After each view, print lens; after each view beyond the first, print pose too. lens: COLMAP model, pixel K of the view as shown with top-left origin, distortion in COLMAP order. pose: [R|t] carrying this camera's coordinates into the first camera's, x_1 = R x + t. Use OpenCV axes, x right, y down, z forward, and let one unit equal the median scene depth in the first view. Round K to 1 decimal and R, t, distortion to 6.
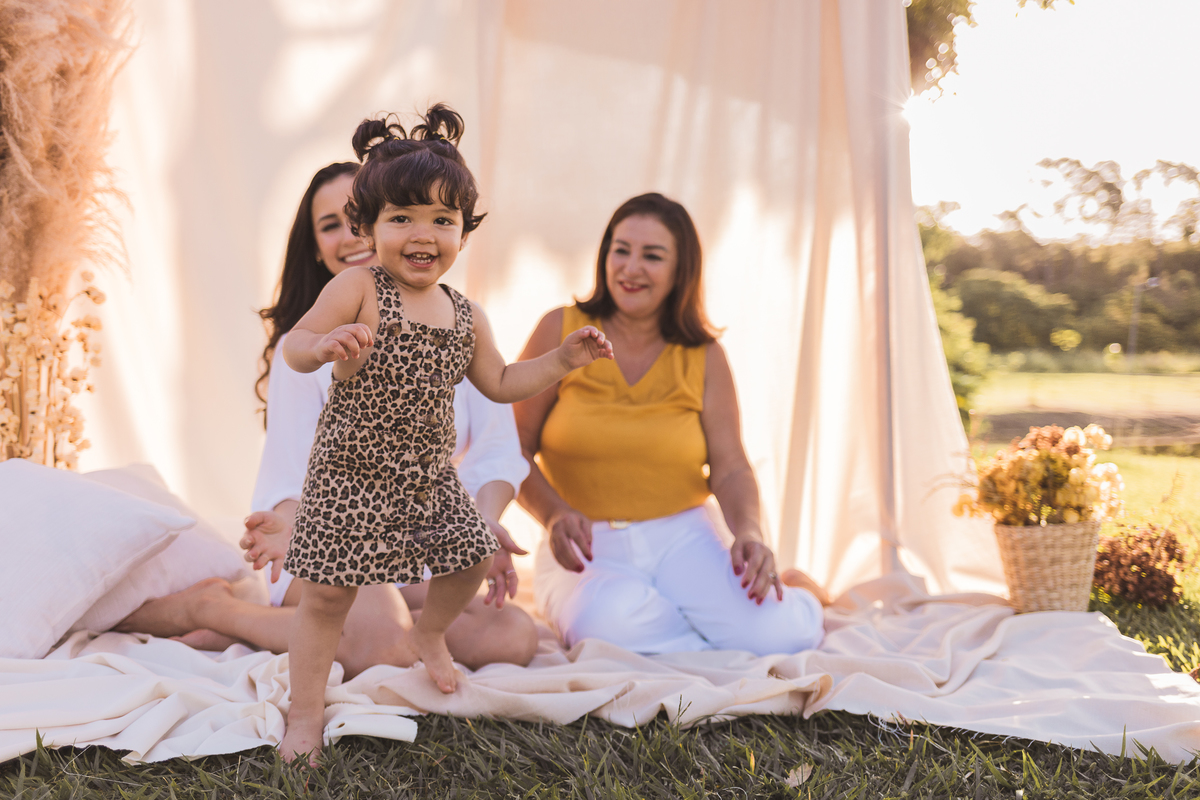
lens RADIAL K [[1127.7, 0, 600.0], [0, 1127.7, 400.0], [0, 0, 1]] dist [-0.004663, -0.004706]
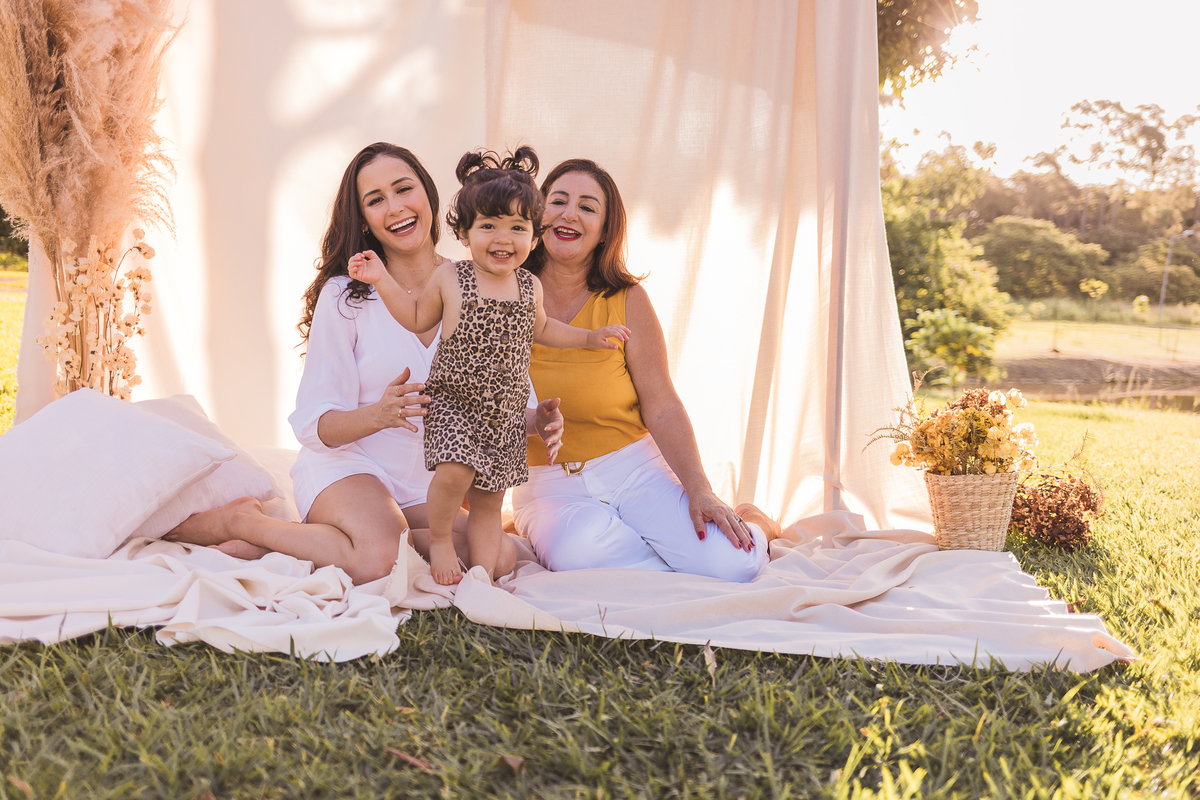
lens RADIAL K [[1147.1, 0, 600.0], [0, 1147.1, 400.0], [0, 0, 1]] dist [0.009412, -0.007137]
pose [[0.999122, 0.027736, -0.031385, 0.056144], [-0.025822, 0.997876, 0.059802, -0.023472], [0.032977, -0.058939, 0.997717, -0.163704]]
